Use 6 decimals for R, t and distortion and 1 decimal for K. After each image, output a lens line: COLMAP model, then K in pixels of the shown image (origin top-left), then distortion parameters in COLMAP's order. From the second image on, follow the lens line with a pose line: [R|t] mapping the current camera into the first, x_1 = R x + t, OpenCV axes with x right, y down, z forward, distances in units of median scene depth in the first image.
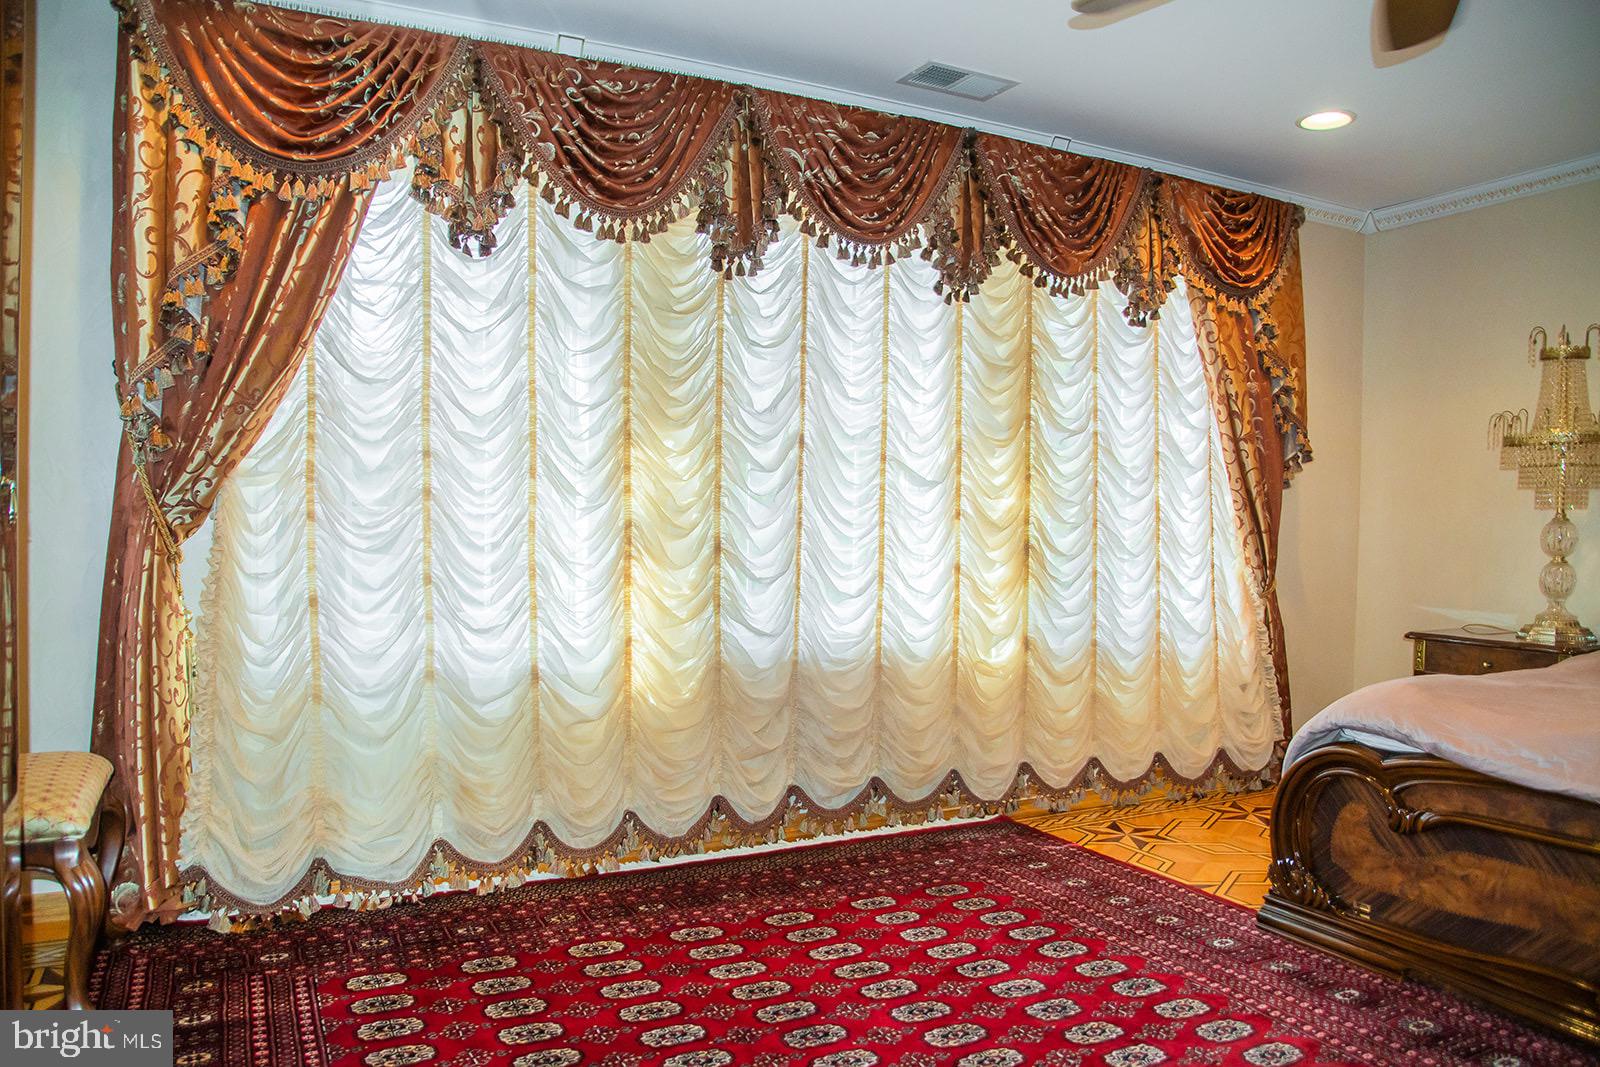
lens RADIAL K [[1123.6, 0, 811.2], [0, 1123.6, 568.2], [0, 0, 1]] dist [-0.111542, 0.048926]
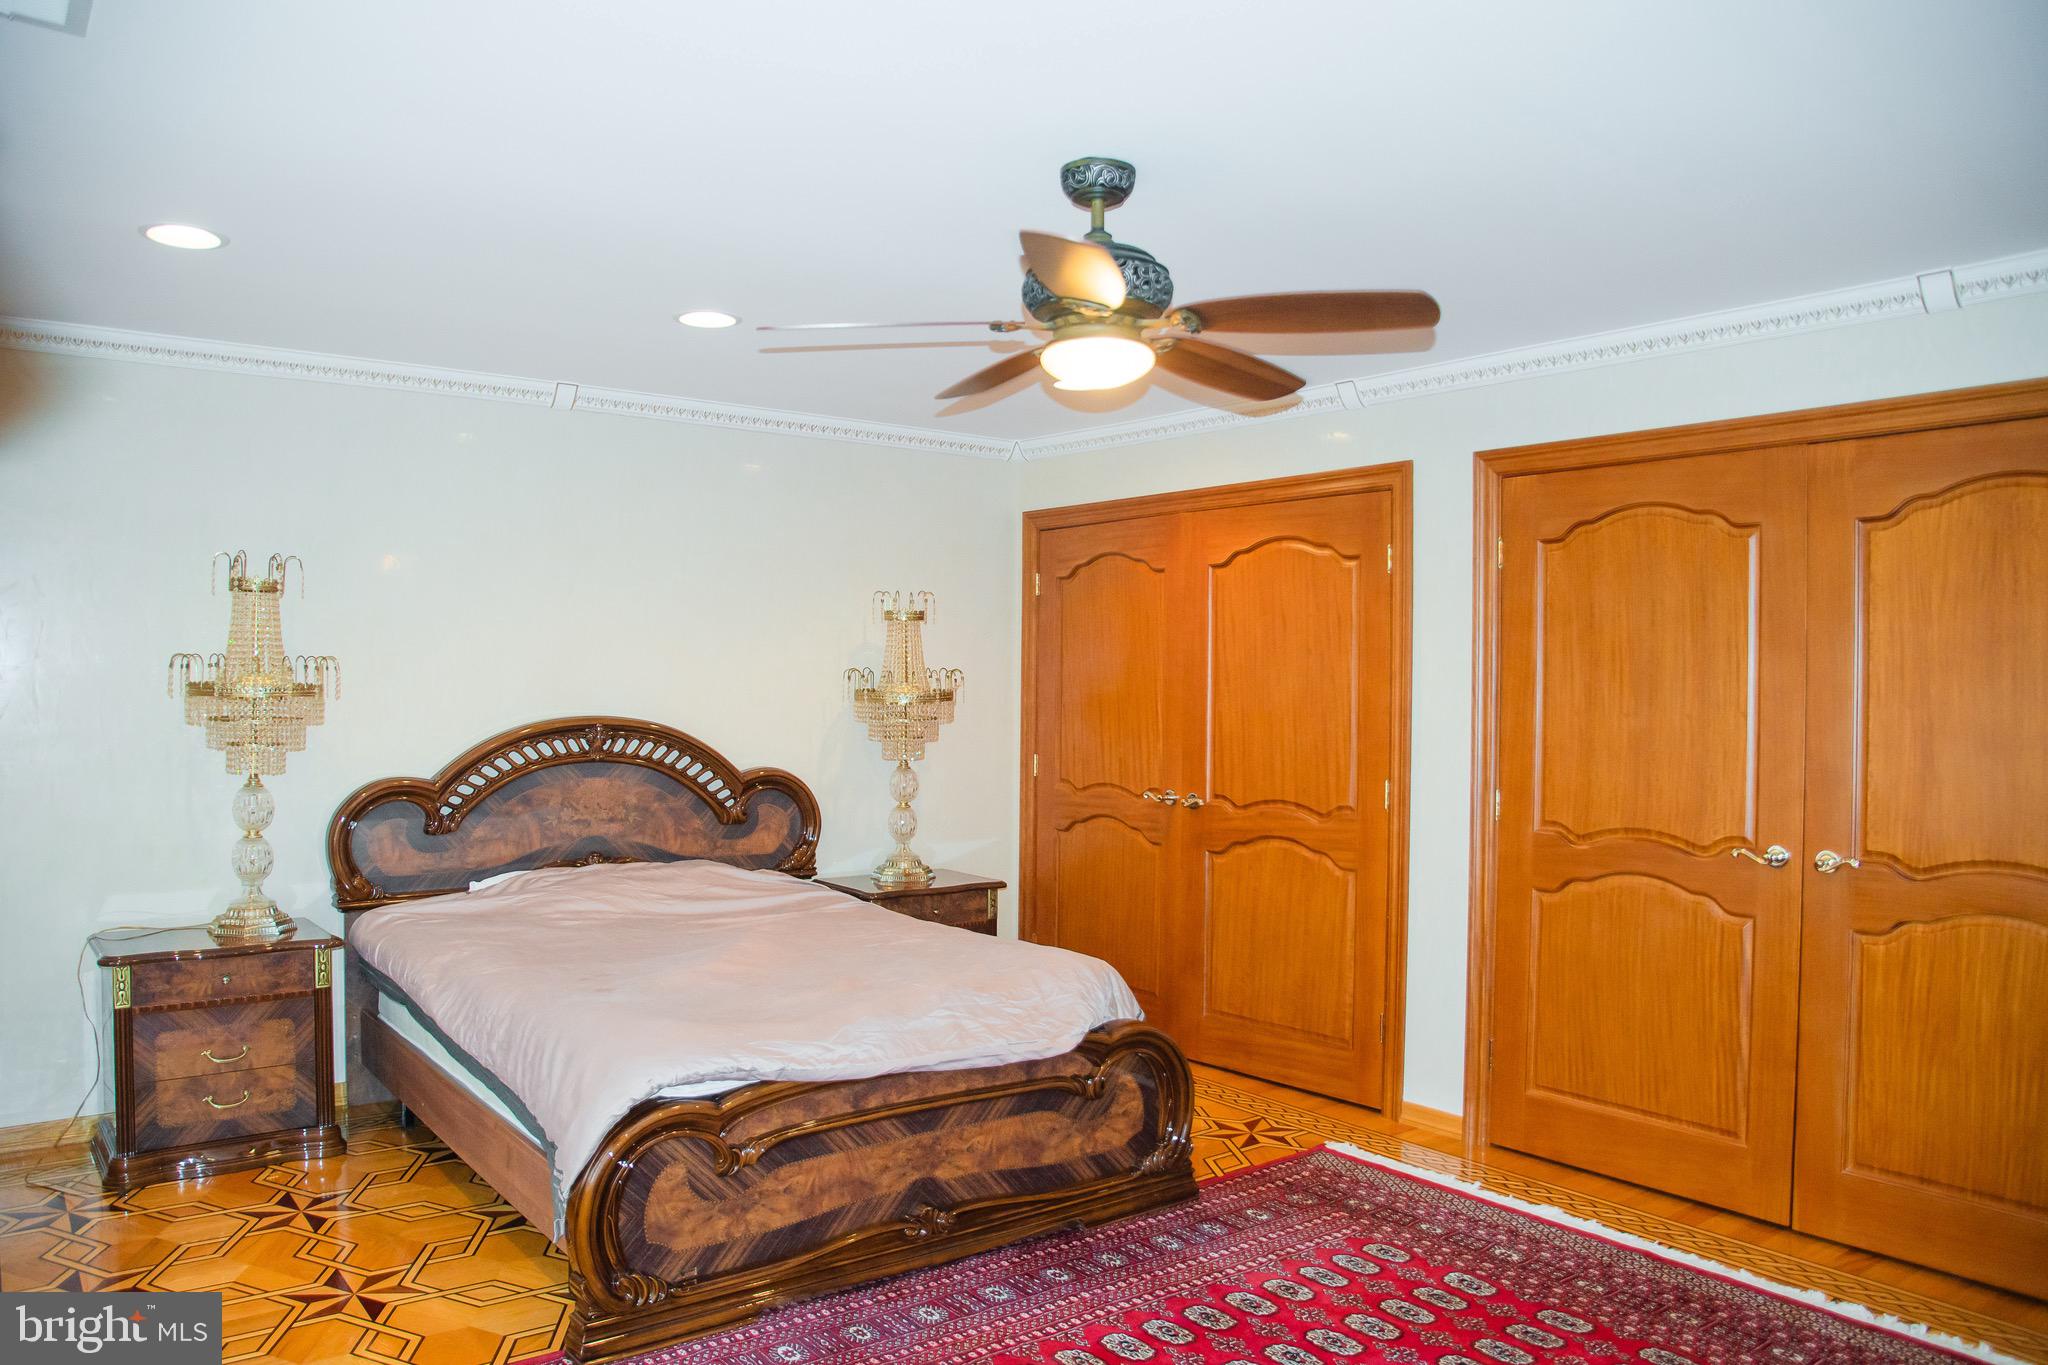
lens RADIAL K [[1438.2, 0, 1010.0], [0, 1438.2, 680.3], [0, 0, 1]] dist [-0.111542, 0.048926]
pose [[-0.165989, -0.011748, 0.986058, -0.486778], [0.027641, 0.999481, 0.016561, -0.137944], [-0.985740, 0.030004, -0.165578, 0.651883]]
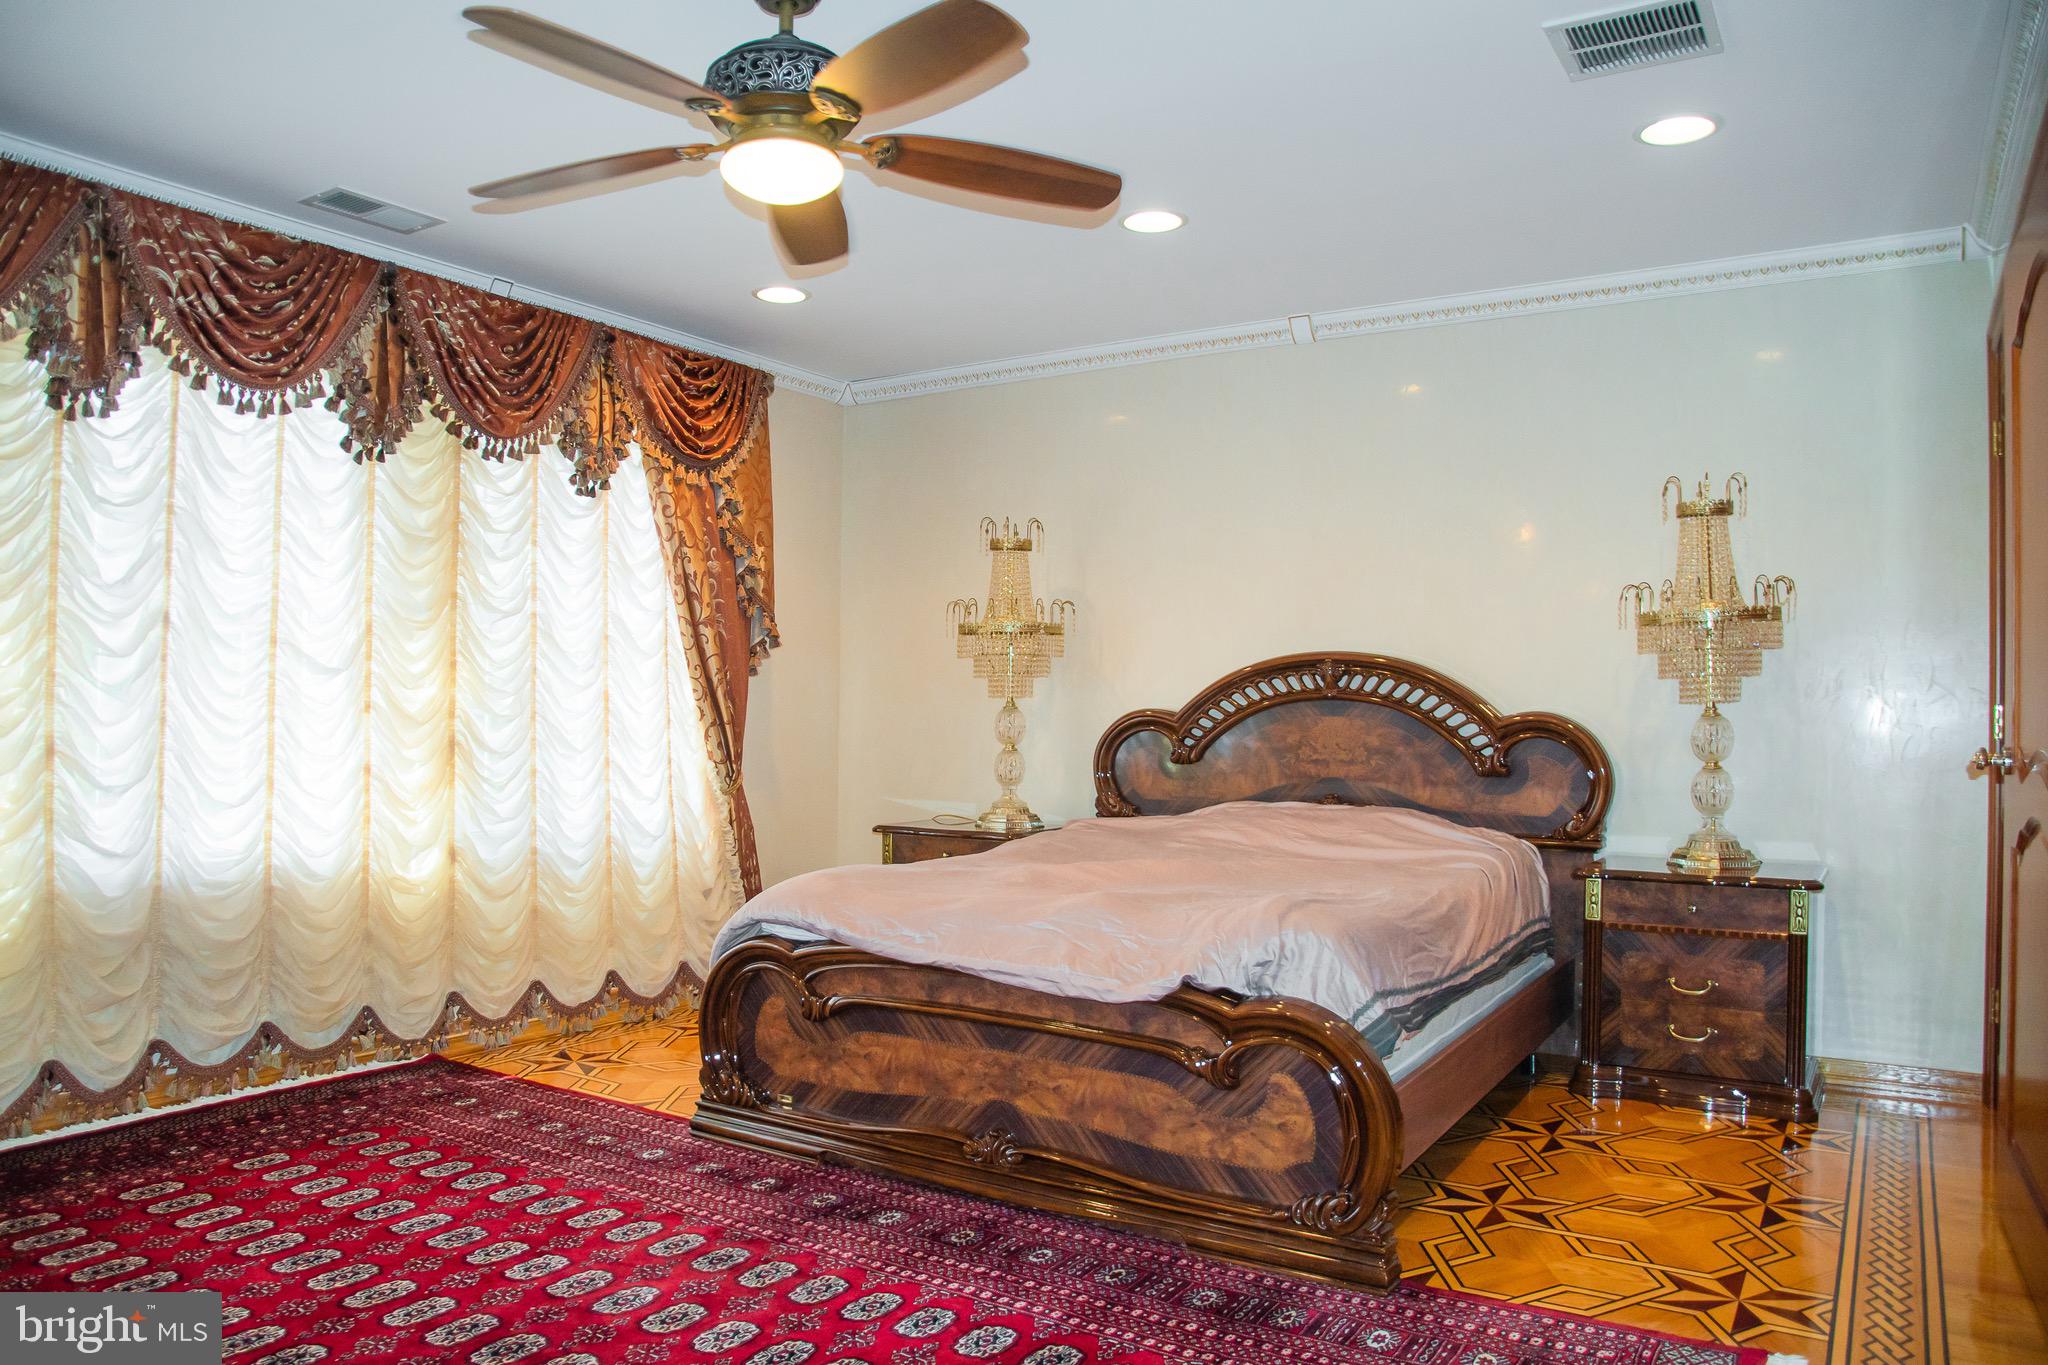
lens RADIAL K [[1438.2, 0, 996.7], [0, 1438.2, 690.9], [0, 0, 1]] dist [-0.111542, 0.048926]
pose [[0.871515, 0.002602, 0.490361, 0.022178], [0.021506, 0.998821, -0.043523, -0.003045], [-0.489897, 0.048477, 0.870432, -0.187020]]
